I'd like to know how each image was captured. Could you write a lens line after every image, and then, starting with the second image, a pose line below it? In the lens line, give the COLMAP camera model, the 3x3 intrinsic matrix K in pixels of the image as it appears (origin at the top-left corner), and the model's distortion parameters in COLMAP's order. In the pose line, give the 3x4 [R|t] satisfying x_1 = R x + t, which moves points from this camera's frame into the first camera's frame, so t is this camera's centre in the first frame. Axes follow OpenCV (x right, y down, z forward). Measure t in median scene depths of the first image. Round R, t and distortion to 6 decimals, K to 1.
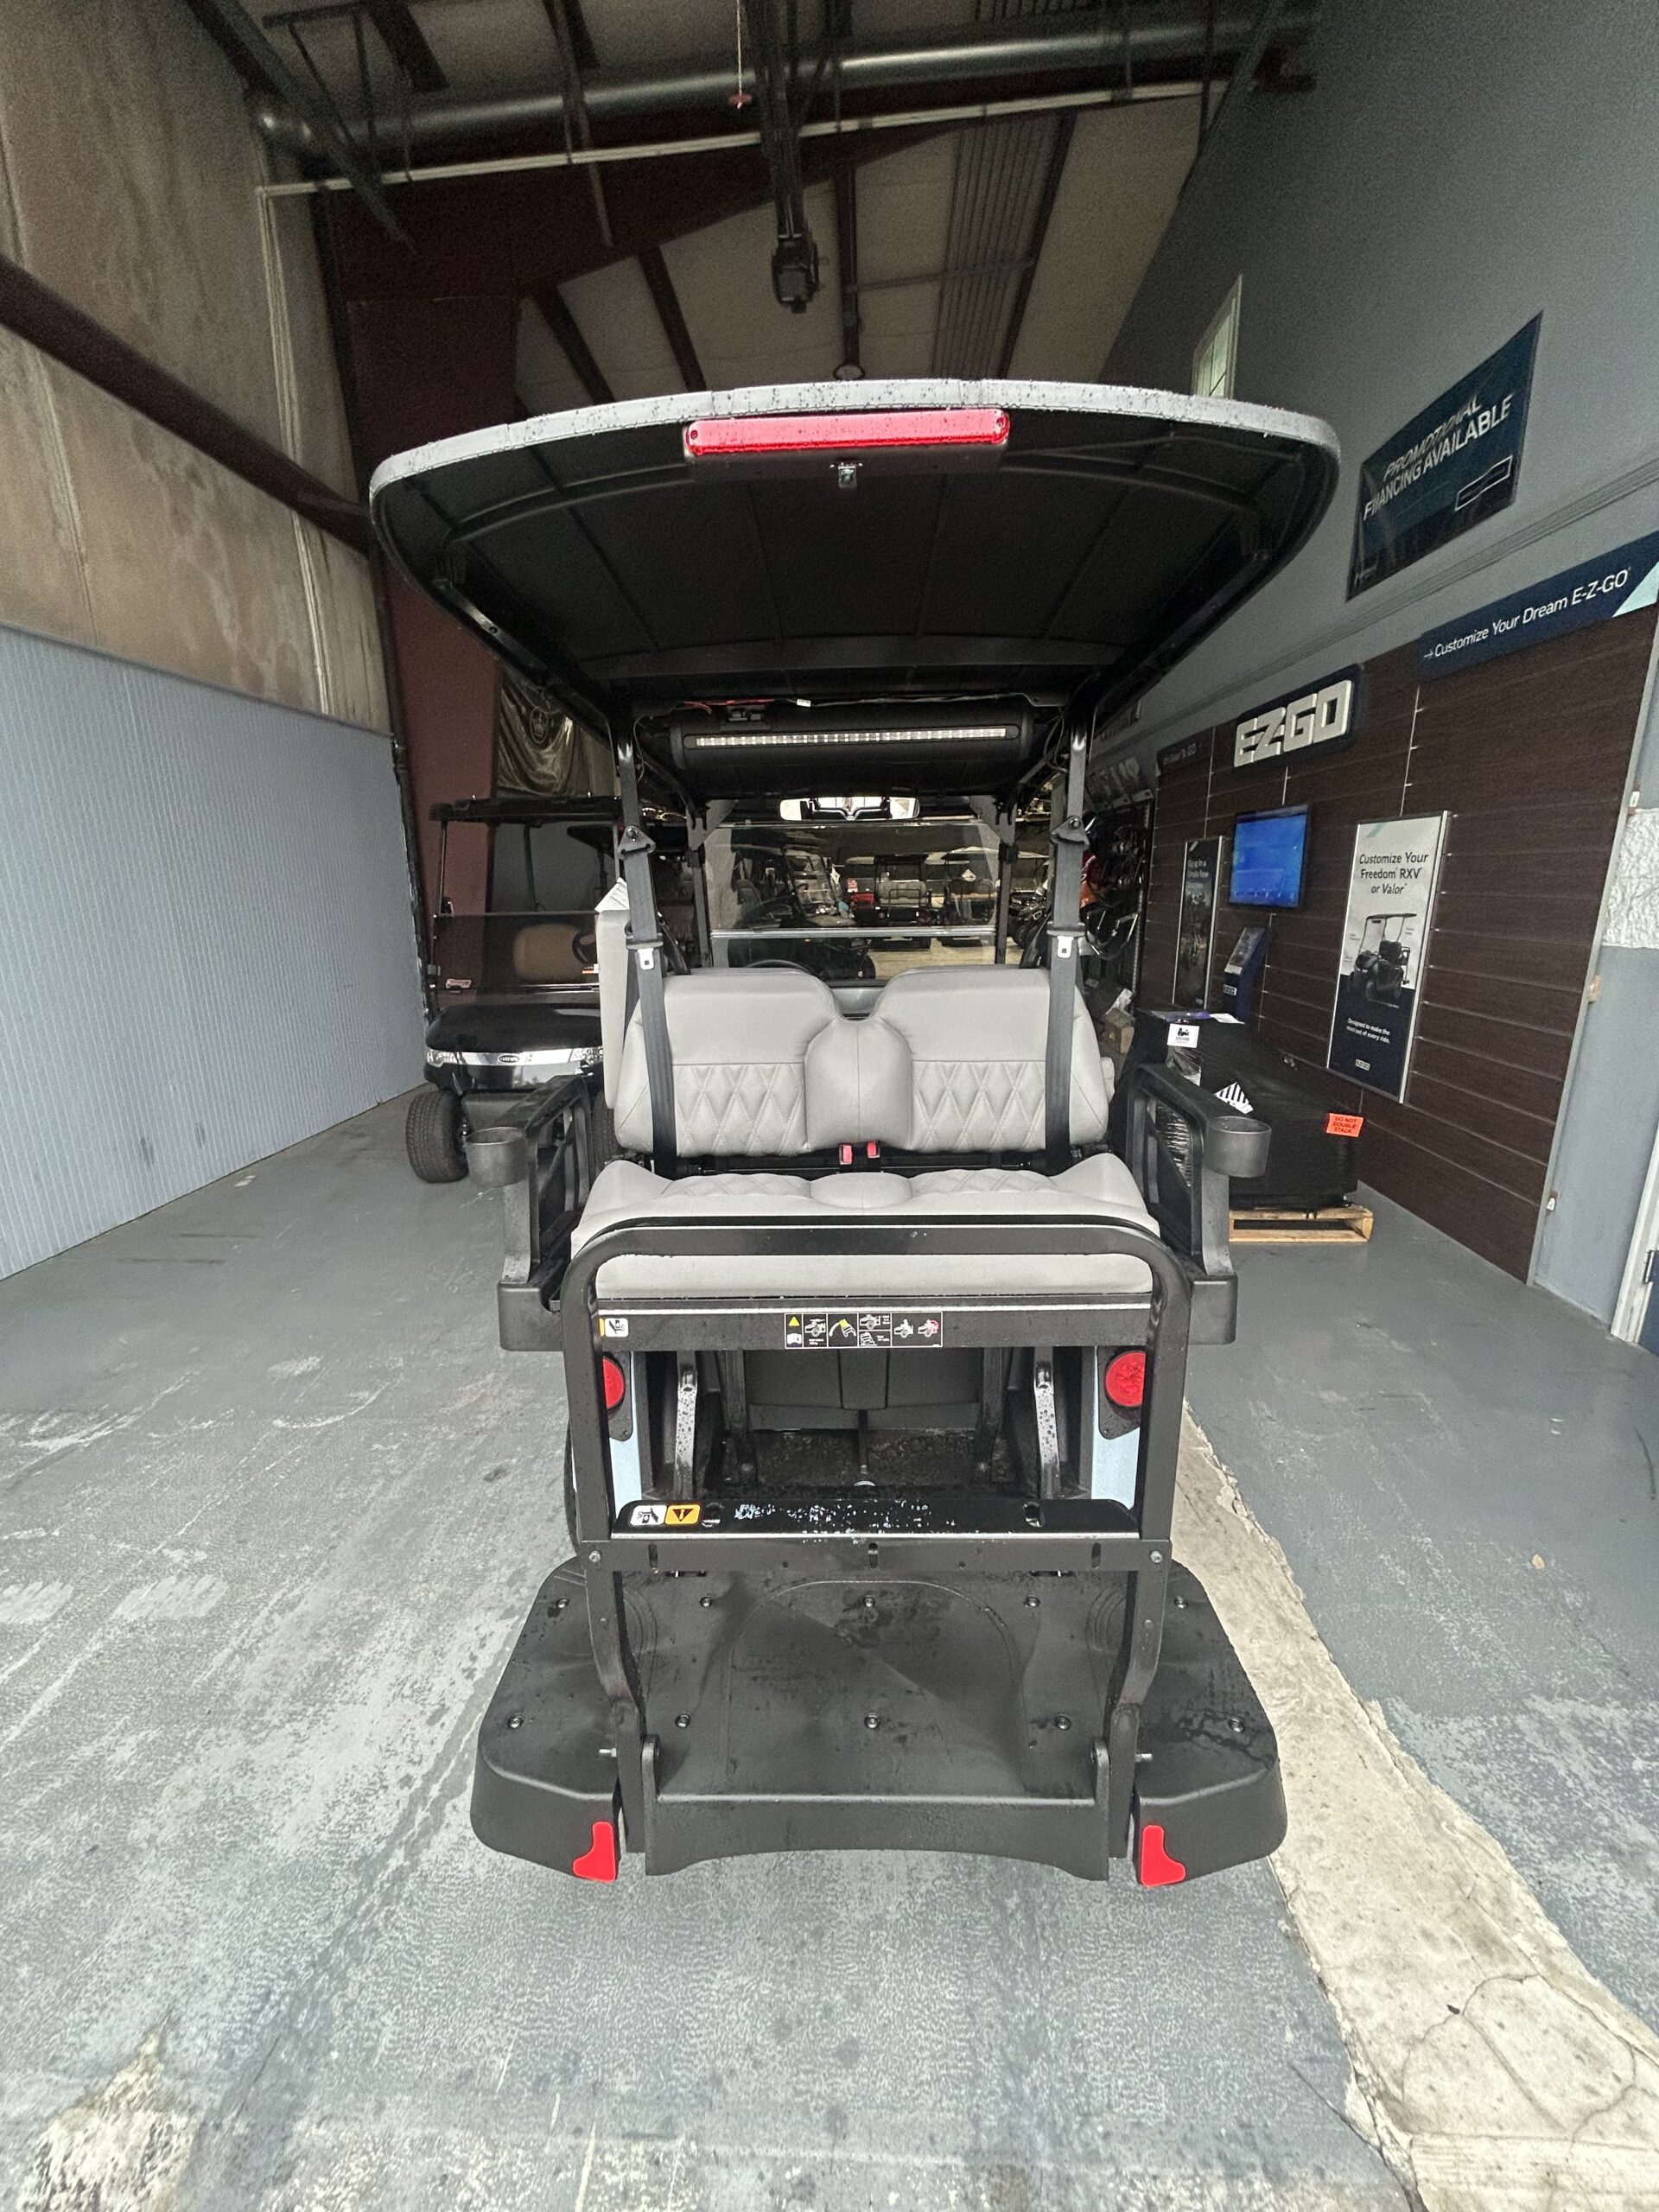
lens RADIAL K [[879.8, 0, 829.5], [0, 879.8, 1106.0], [0, 0, 1]] dist [0.001248, 0.000129]
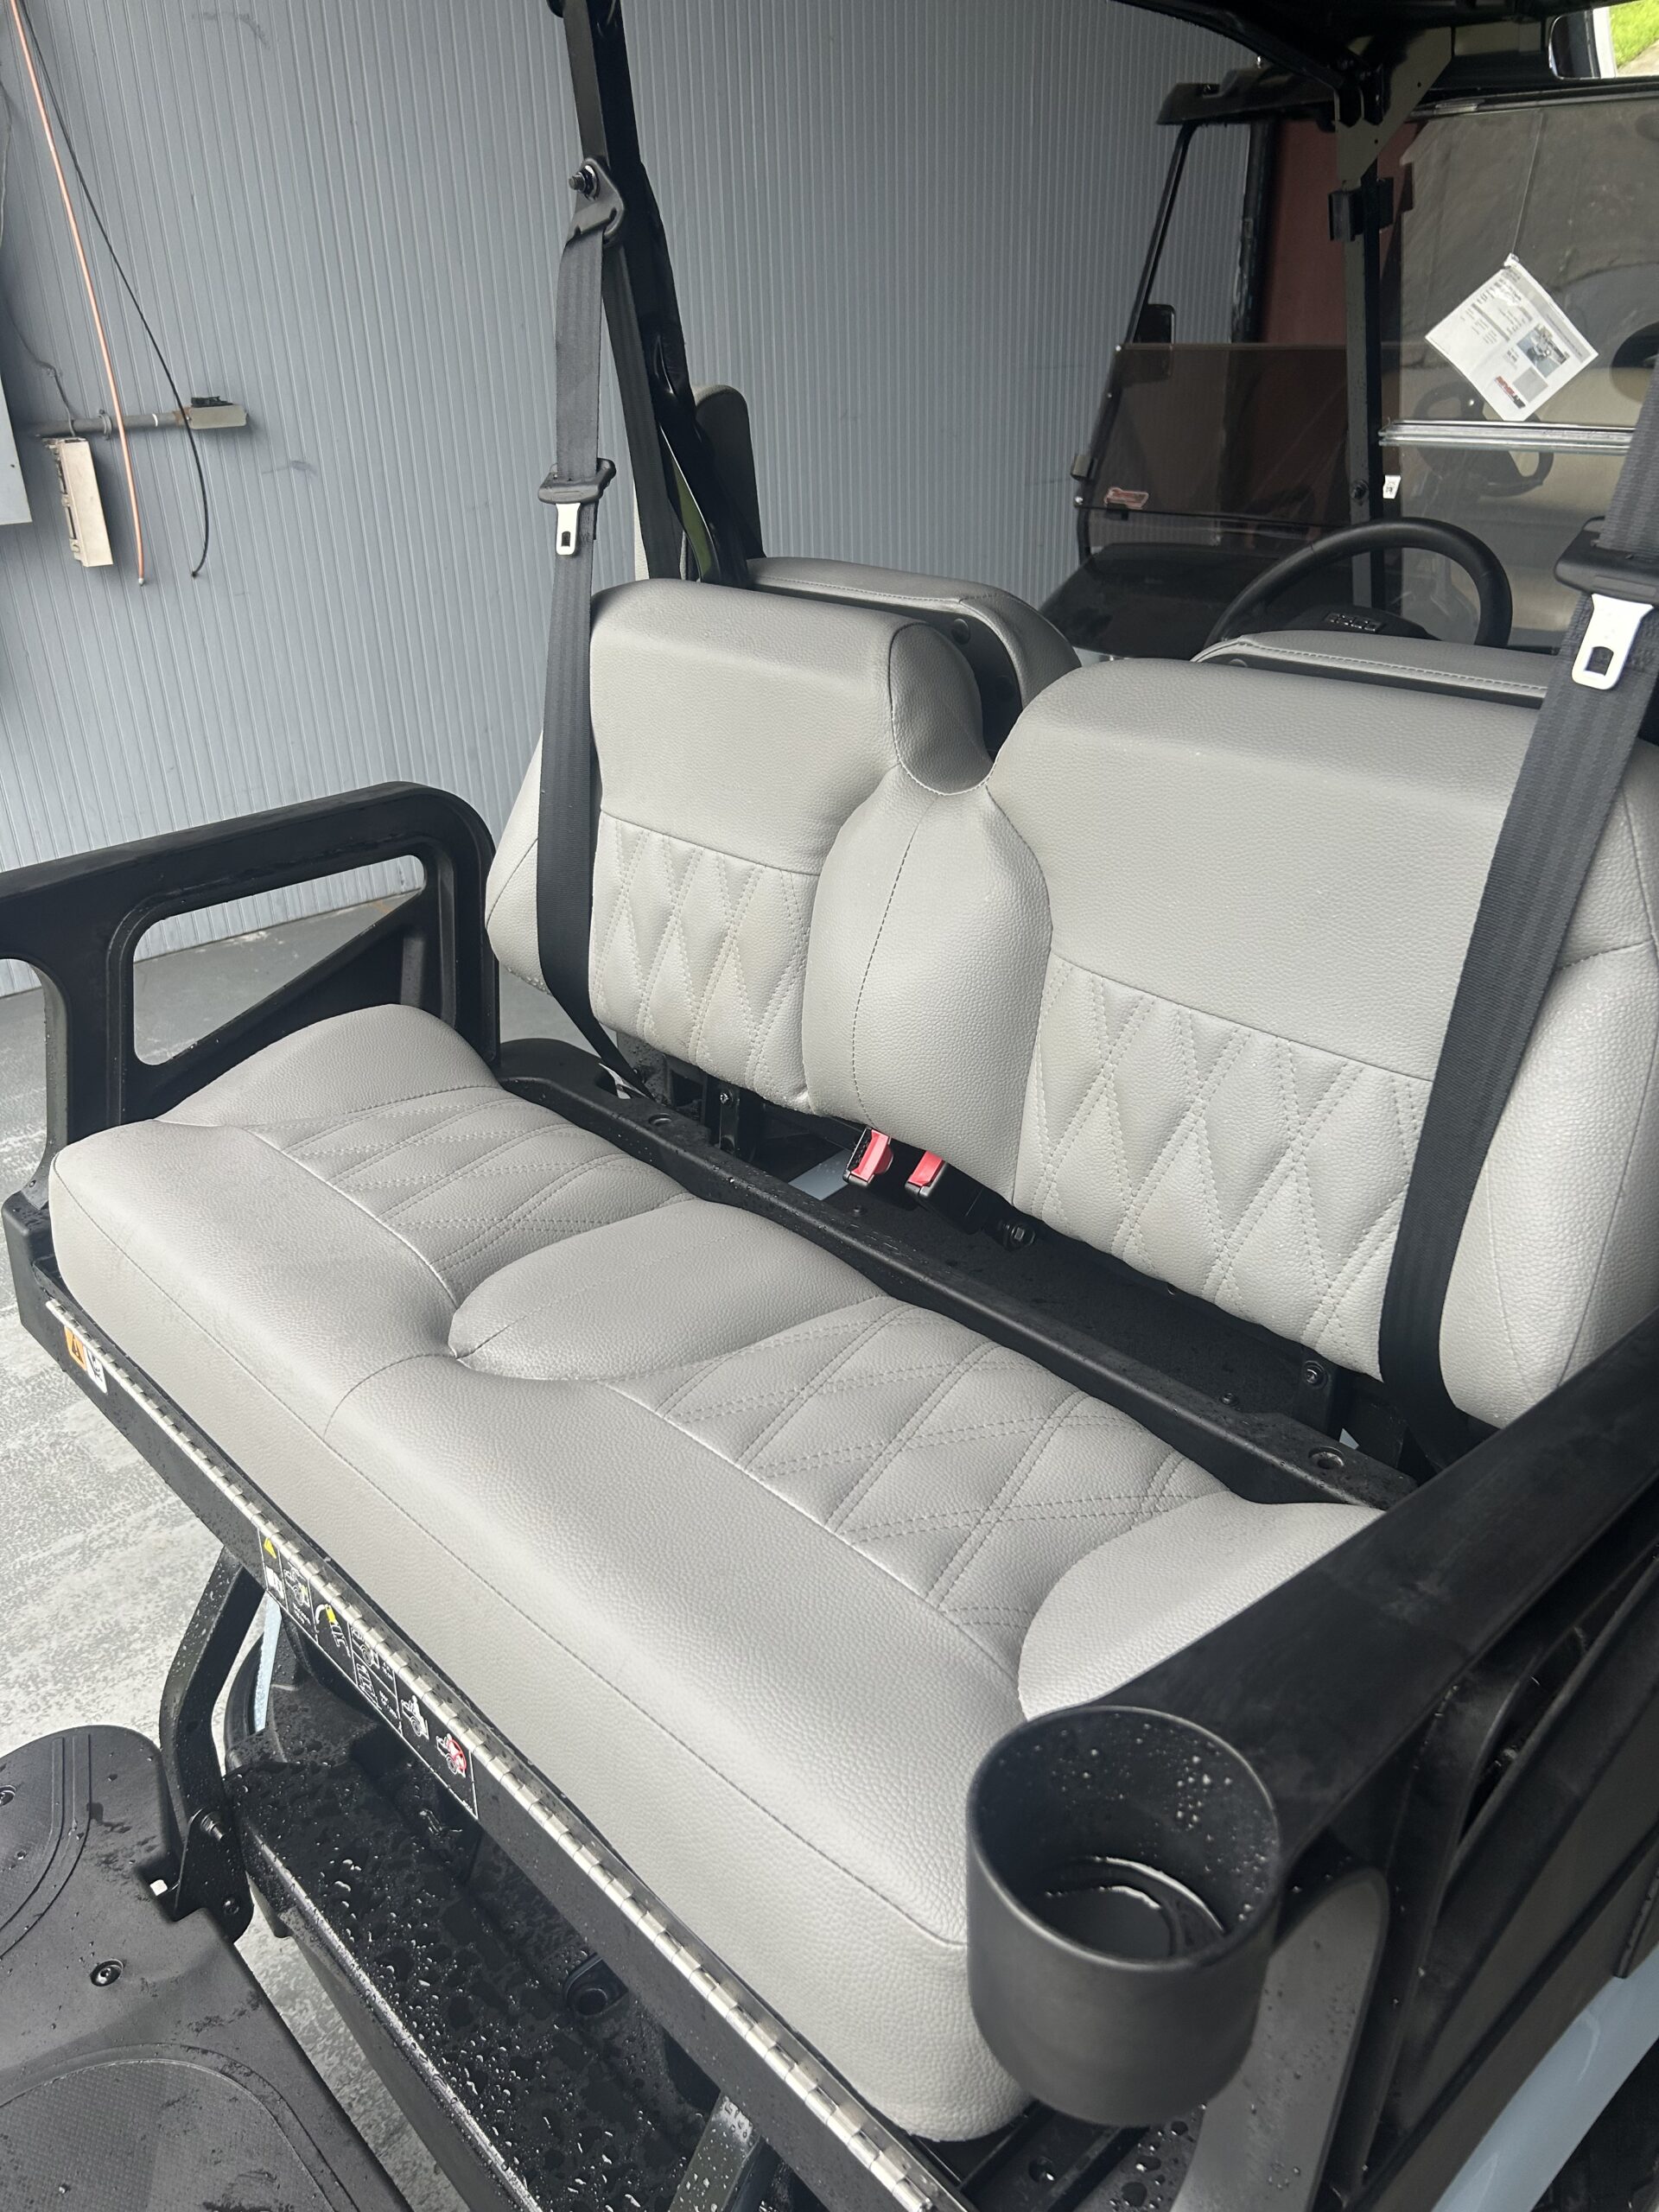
lens RADIAL K [[1688.4, 0, 829.5], [0, 1688.4, 1106.0], [0, 0, 1]] dist [-0.004989, -0.002213]
pose [[0.702606, 0.311899, -0.639581, 0.579332], [-0.163714, 0.945561, 0.281268, -0.202291], [0.692491, -0.092912, 0.715419, 0.680197]]
